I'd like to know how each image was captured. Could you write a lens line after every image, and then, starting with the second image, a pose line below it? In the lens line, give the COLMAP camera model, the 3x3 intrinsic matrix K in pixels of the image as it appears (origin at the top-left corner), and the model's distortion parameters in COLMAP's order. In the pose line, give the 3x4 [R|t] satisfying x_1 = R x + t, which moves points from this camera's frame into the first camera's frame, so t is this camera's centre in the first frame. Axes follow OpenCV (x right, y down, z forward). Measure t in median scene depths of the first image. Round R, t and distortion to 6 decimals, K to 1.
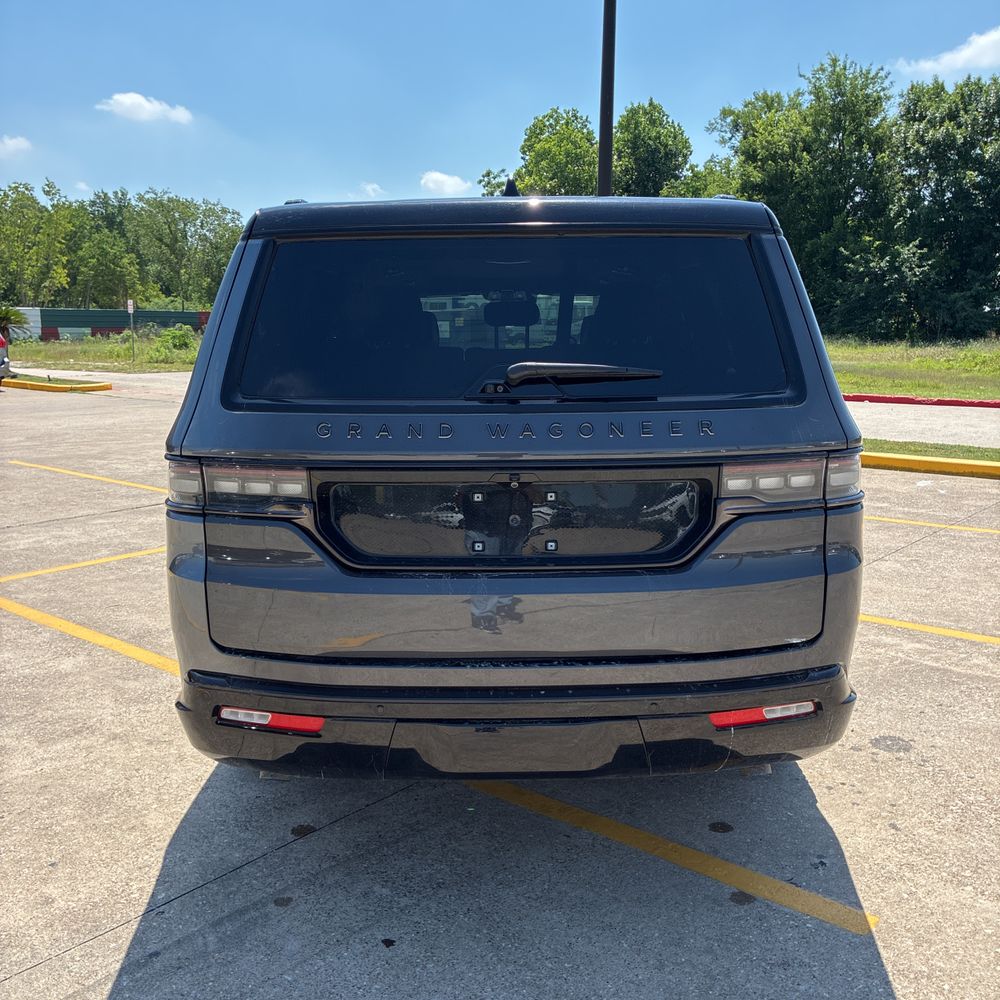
lens RADIAL K [[1028.7, 0, 490.1], [0, 1028.7, 498.0], [0, 0, 1]] dist [0.020742, 0.000000]
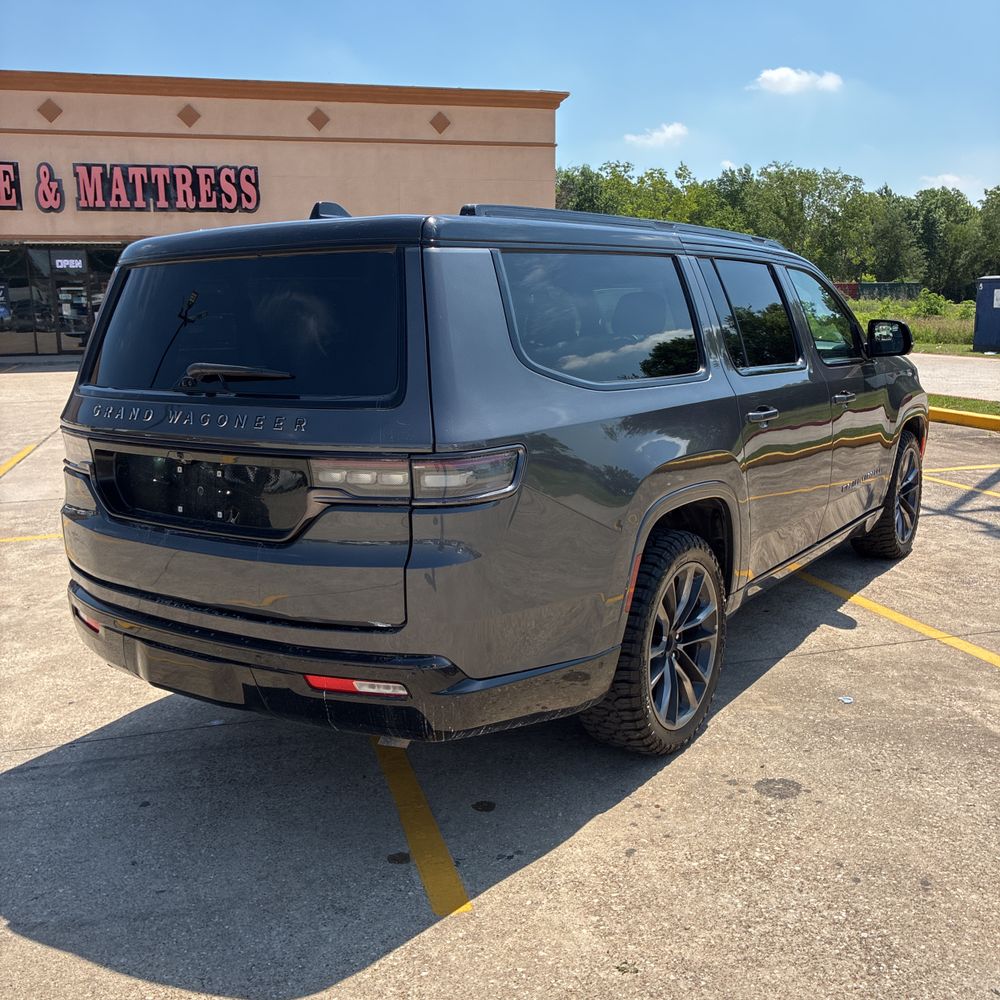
lens RADIAL K [[1028.7, 0, 493.5], [0, 1028.7, 495.2], [0, 0, 1]] dist [0.020742, 0.000000]
pose [[0.823513, 0.094881, -0.559306, 0.776639], [-0.080796, 0.995480, 0.049911, -0.048523], [0.561514, 0.004087, 0.827457, 0.132847]]
